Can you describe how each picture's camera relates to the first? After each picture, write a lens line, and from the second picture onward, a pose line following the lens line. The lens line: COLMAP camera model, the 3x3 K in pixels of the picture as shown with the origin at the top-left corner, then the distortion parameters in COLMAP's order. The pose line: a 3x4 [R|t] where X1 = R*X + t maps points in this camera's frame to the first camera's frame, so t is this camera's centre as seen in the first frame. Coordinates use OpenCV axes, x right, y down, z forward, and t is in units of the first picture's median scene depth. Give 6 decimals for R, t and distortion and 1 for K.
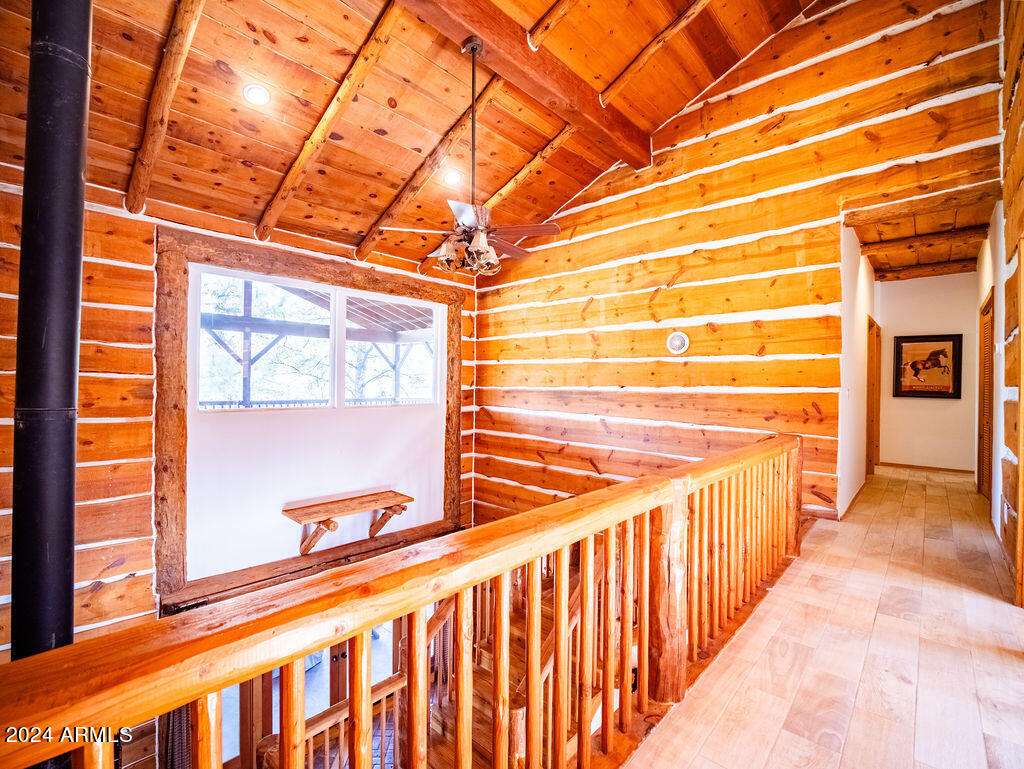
lens RADIAL K [[463.9, 0, 512.9], [0, 463.9, 384.5], [0, 0, 1]] dist [-0.018948, -0.001004]
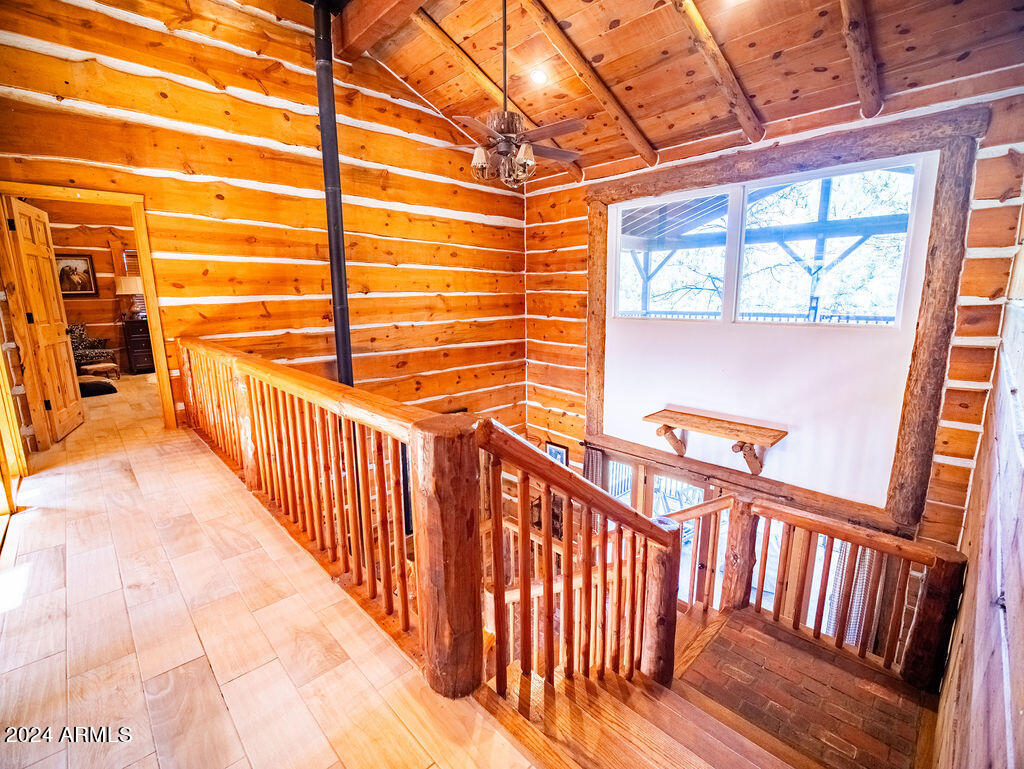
lens RADIAL K [[463.9, 0, 512.9], [0, 463.9, 384.5], [0, 0, 1]] dist [-0.018948, -0.001004]
pose [[-0.069292, 0.178769, -0.981448, 0.627439], [0.006736, 0.983874, 0.178735, 0.006166], [0.997574, 0.005774, -0.069379, 0.694443]]
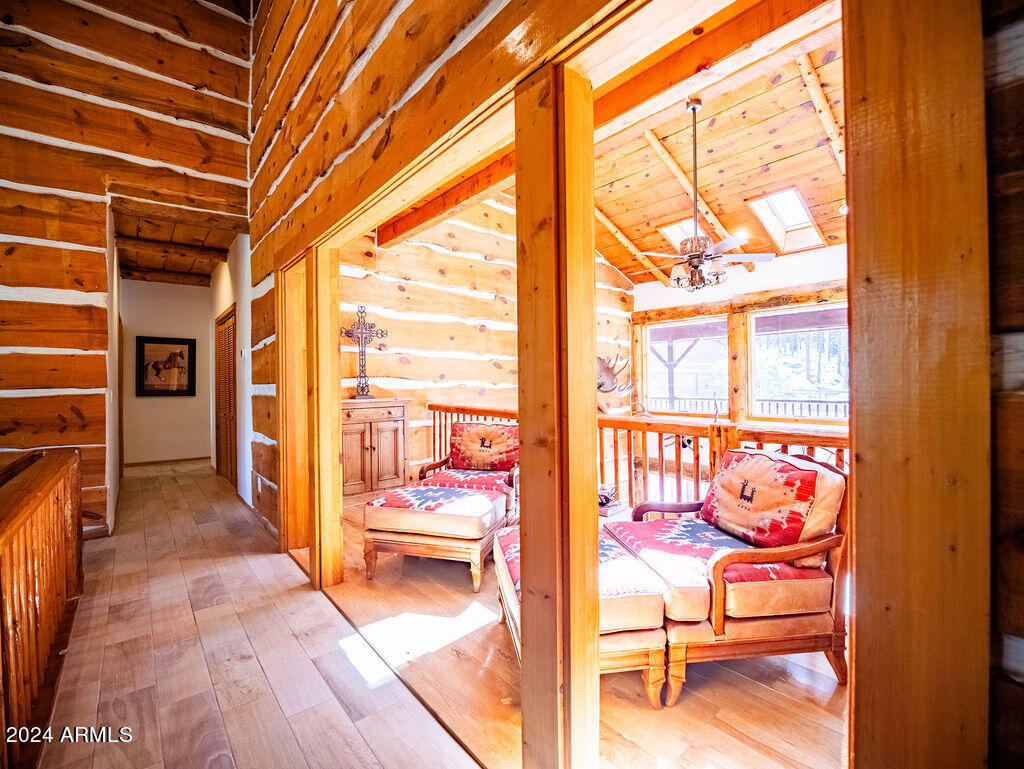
lens RADIAL K [[454.0, 0, 512.0], [0, 454.0, 384.5], [0, 0, 1]] dist [-0.021792, -0.000013]
pose [[0.134714, -0.012919, 0.990800, -0.034329], [0.011603, 0.999867, 0.011459, -0.001127], [-0.990817, 0.009952, 0.134846, 0.079503]]
